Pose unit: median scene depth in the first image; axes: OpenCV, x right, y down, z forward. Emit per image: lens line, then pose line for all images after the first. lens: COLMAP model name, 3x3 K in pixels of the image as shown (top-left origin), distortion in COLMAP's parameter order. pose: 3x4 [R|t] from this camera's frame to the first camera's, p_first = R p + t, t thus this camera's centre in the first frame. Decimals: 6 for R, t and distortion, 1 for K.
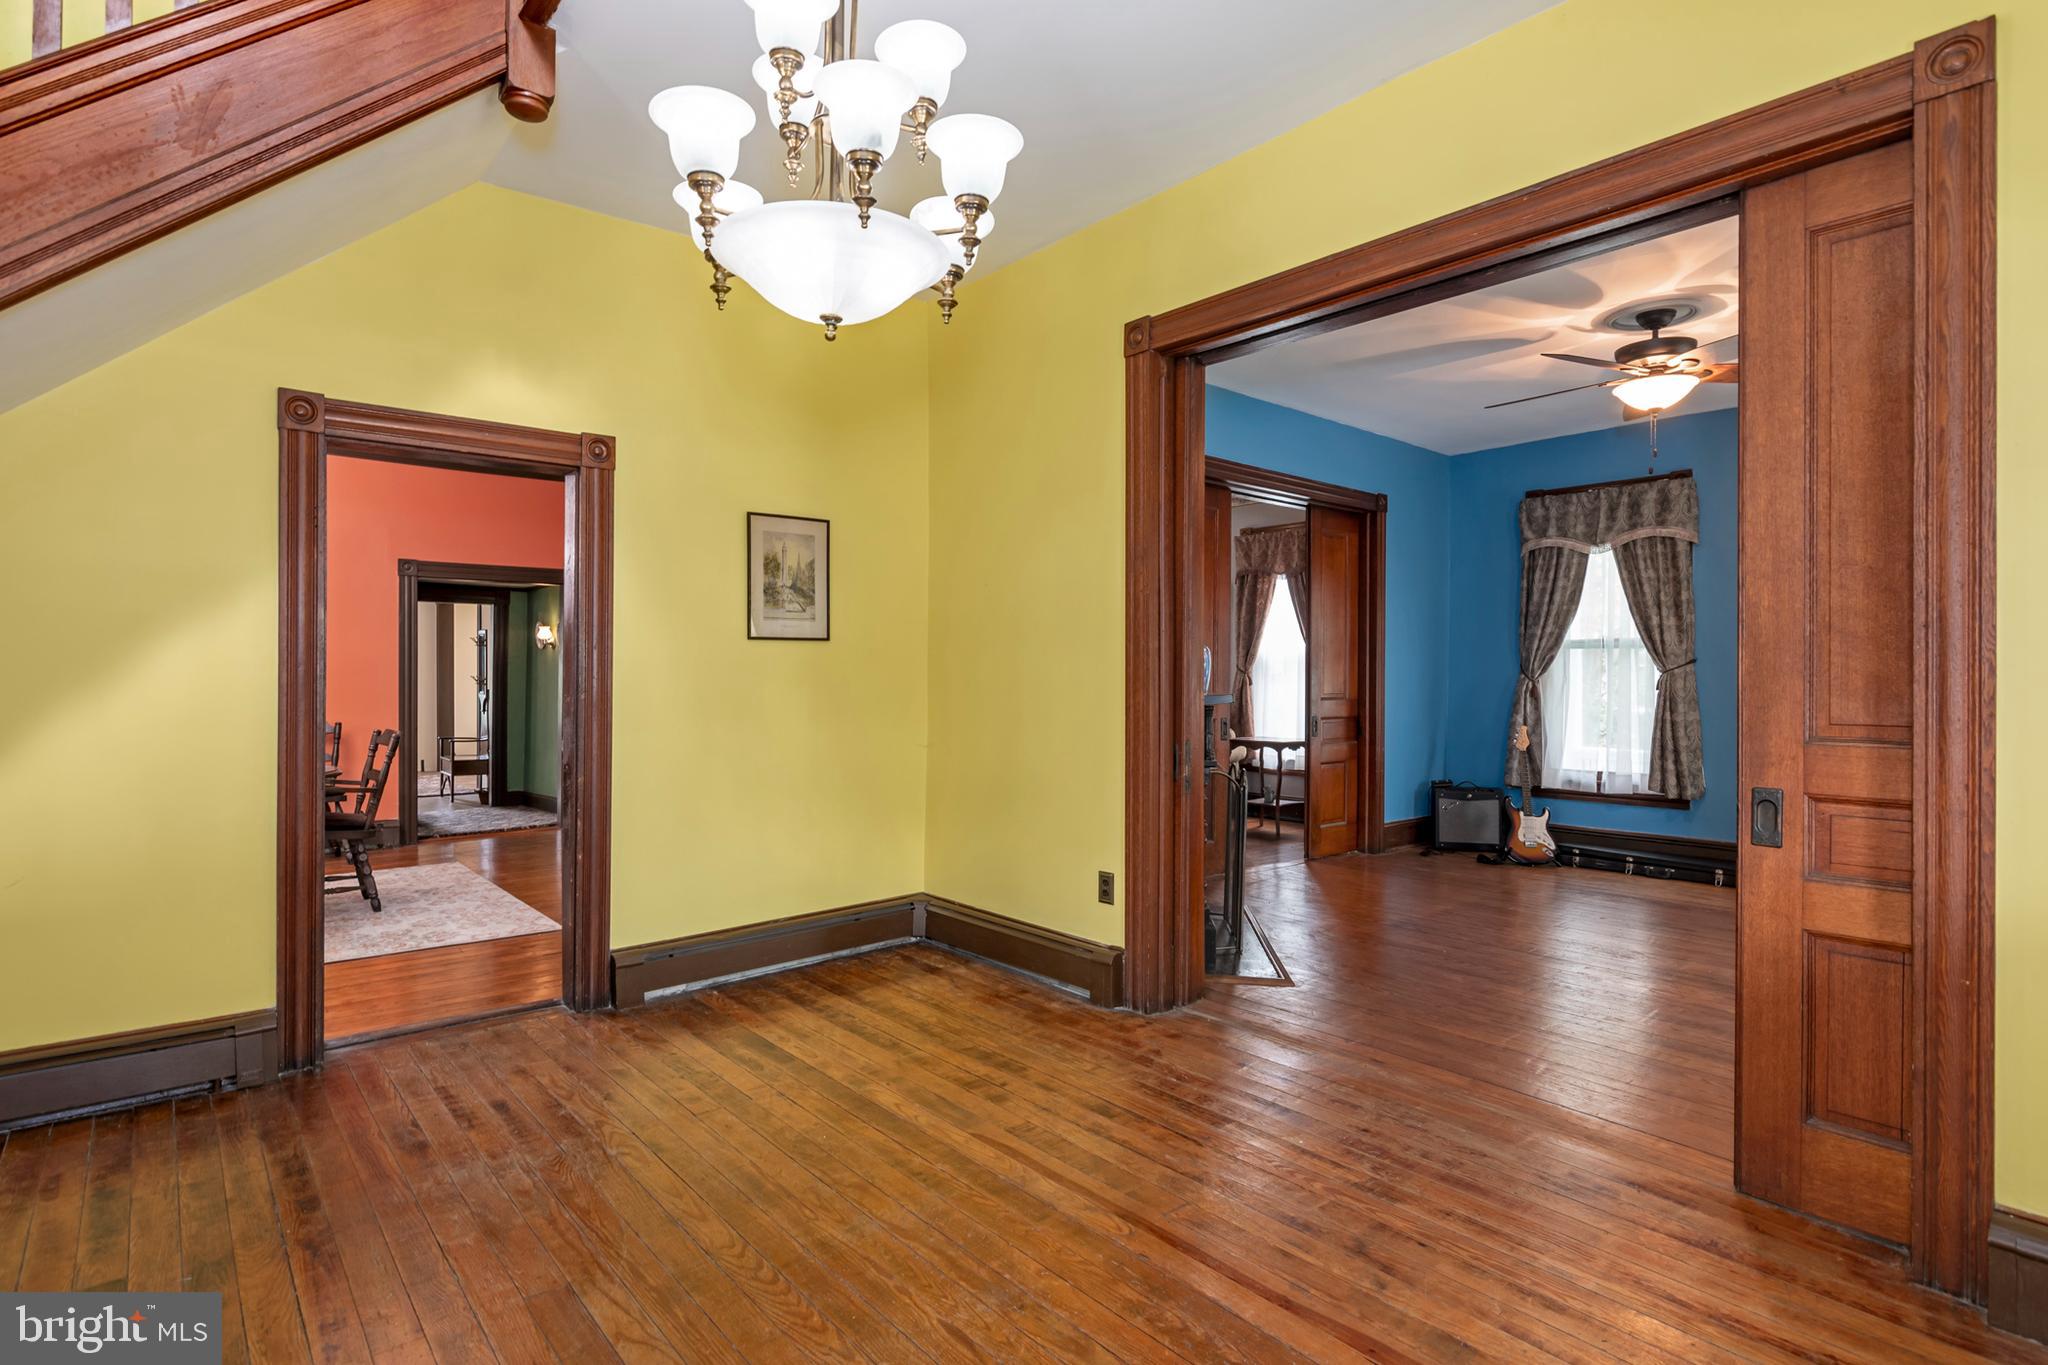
lens RADIAL K [[1008.2, 0, 1004.9], [0, 1008.2, 687.3], [0, 0, 1]] dist [-0.001276, -0.001089]
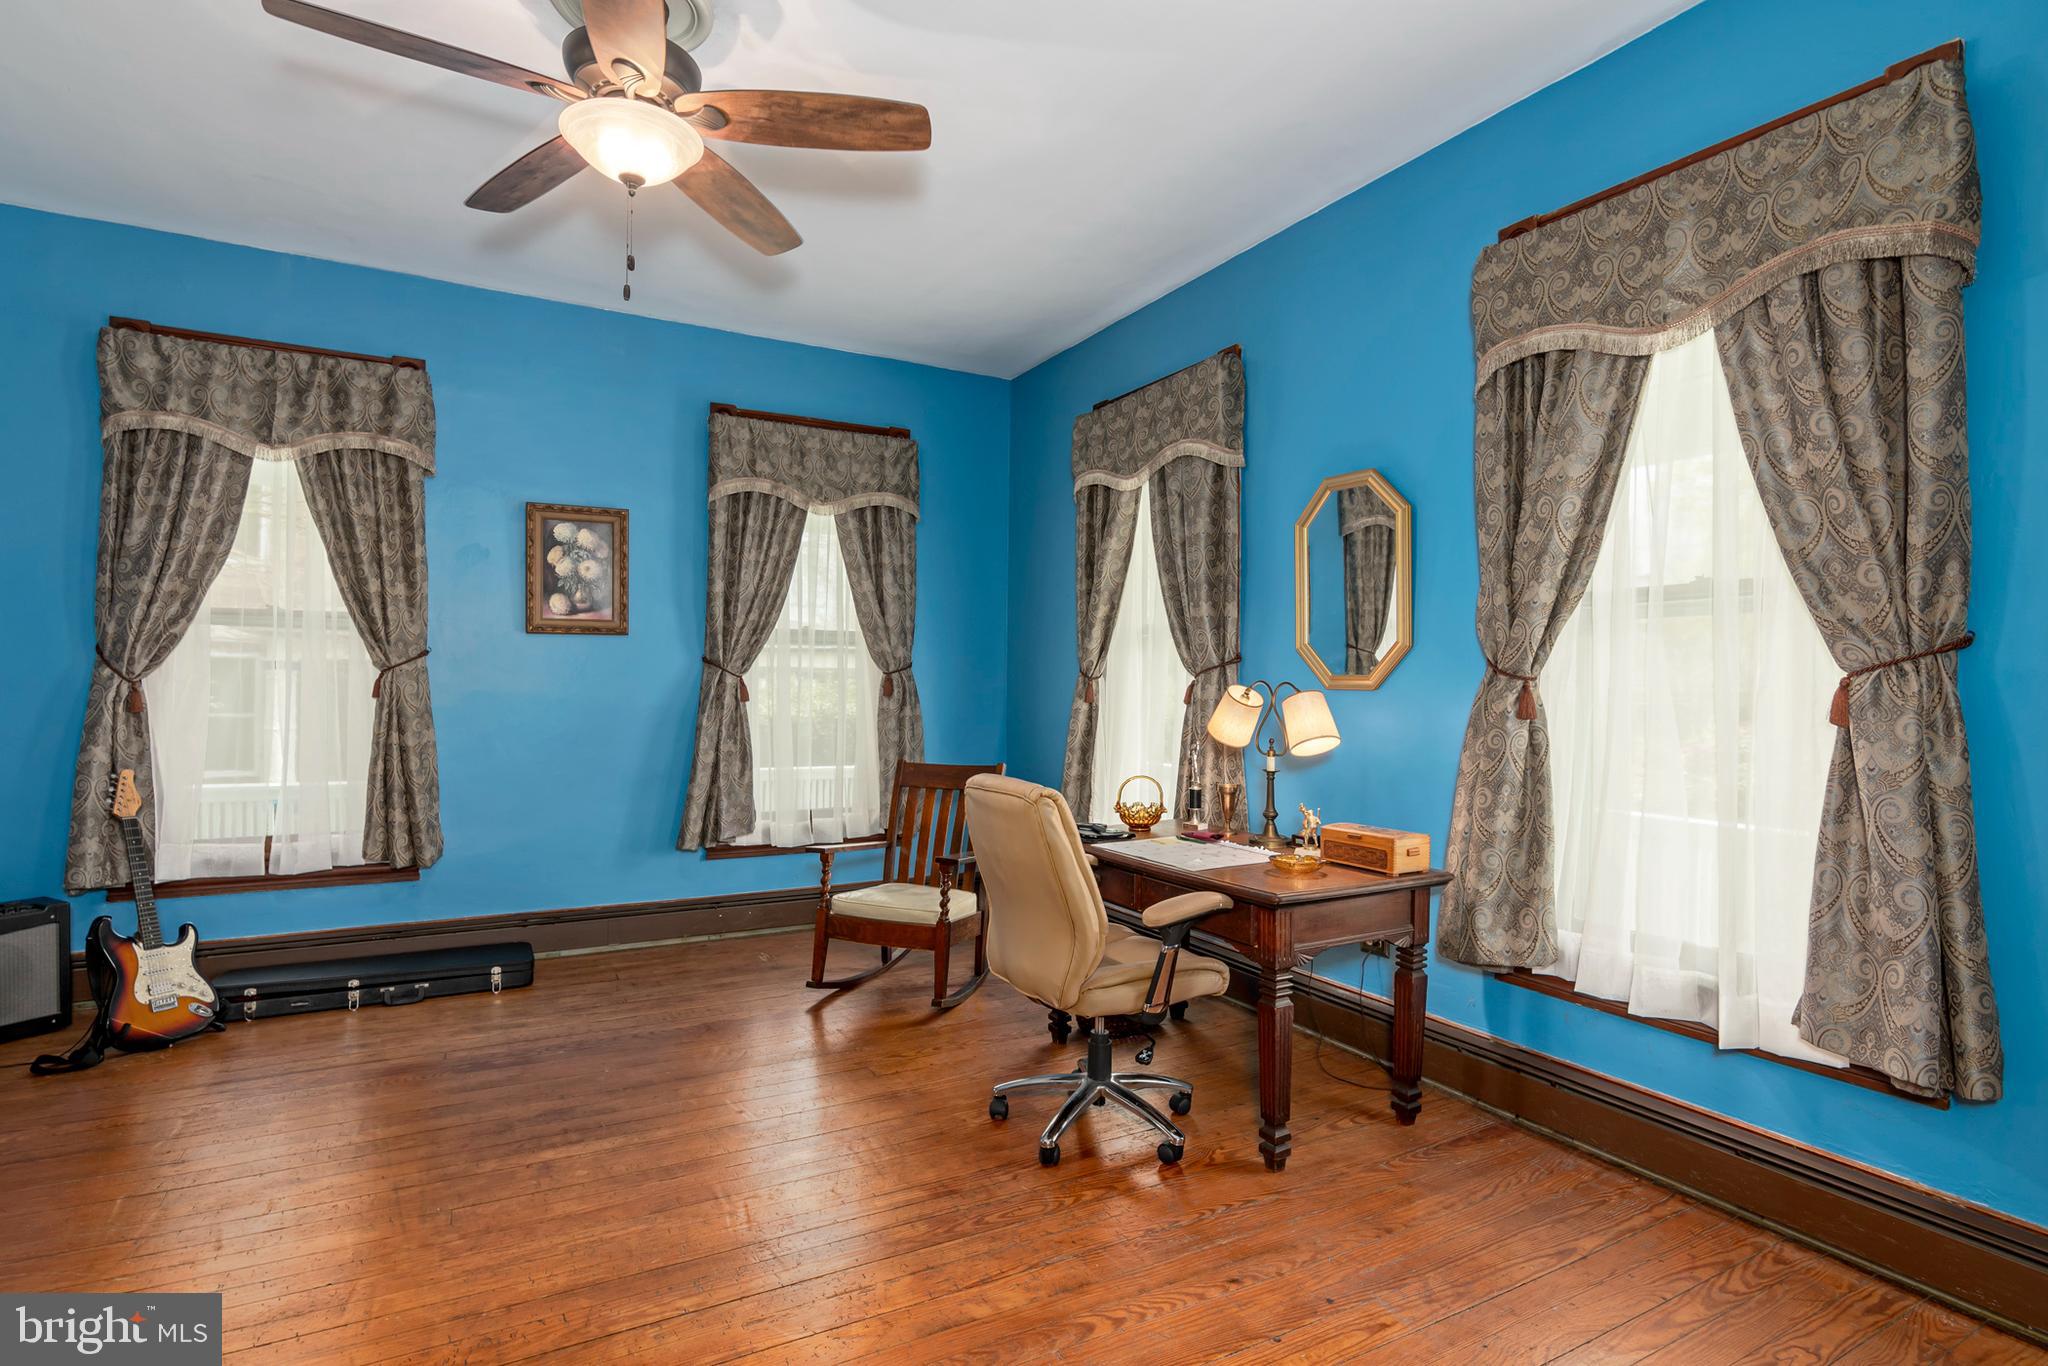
lens RADIAL K [[1008.2, 0, 1018.5], [0, 1008.2, 691.7], [0, 0, 1]] dist [-0.001276, -0.001089]
pose [[0.216083, -0.003506, 0.976369, 0.120664], [-0.001564, 0.999991, 0.003937, -0.003723], [-0.976374, -0.002378, 0.216075, 0.466972]]
